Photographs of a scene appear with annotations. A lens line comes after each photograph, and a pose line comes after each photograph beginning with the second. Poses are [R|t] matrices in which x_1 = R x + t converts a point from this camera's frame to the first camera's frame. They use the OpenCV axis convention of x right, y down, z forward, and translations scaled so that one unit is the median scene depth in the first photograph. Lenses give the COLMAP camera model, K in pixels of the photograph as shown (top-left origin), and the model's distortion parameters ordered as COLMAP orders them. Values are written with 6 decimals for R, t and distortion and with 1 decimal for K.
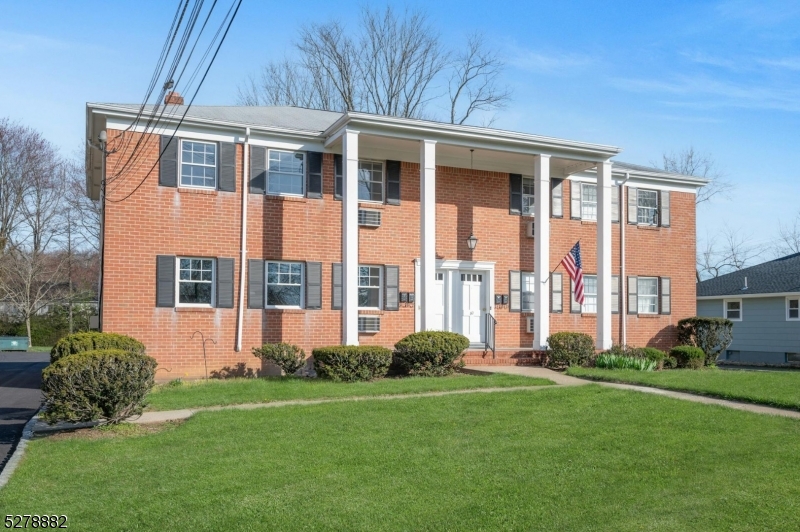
lens RADIAL K [[843.0, 0, 400.0], [0, 843.0, 266.0], [0, 0, 1]] dist [-0.005375, -0.001209]
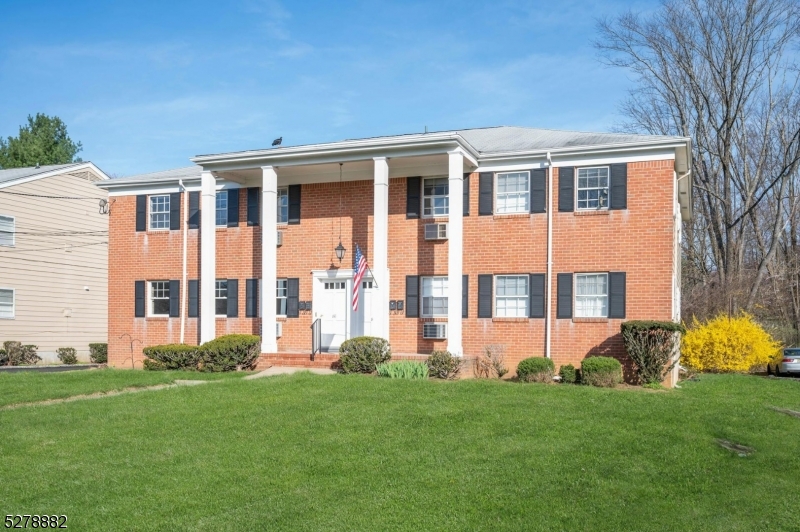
lens RADIAL K [[739.7, 0, 400.1], [0, 739.7, 320.9], [0, 0, 1]] dist [0.007067, 0.002660]
pose [[0.668792, -0.011157, -0.743366, 0.820763], [0.046980, 0.998523, 0.027280, 0.036484], [0.741964, -0.053168, 0.668328, 0.432807]]
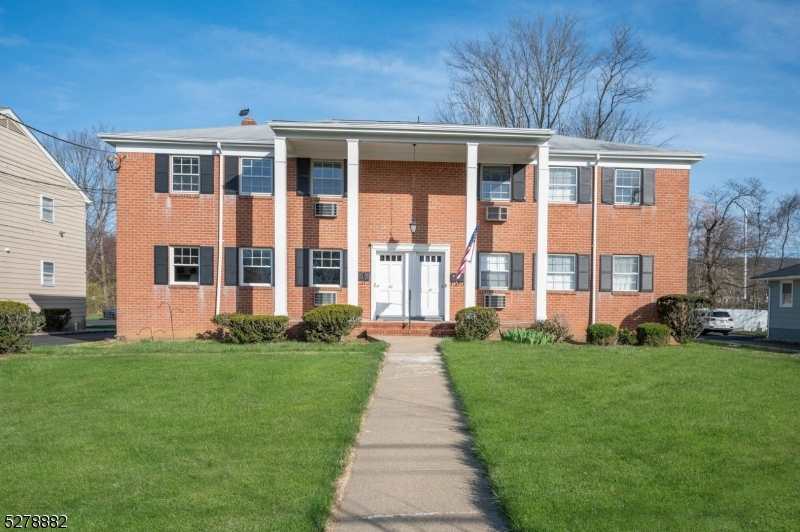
lens RADIAL K [[627.2, 0, 416.1], [0, 627.2, 309.3], [0, 0, 1]] dist [-0.000982, 0.000211]
pose [[0.912860, 0.012186, -0.408092, 0.432279], [0.019809, 0.997055, 0.074083, 0.019660], [0.407793, -0.075712, 0.909930, 0.228663]]
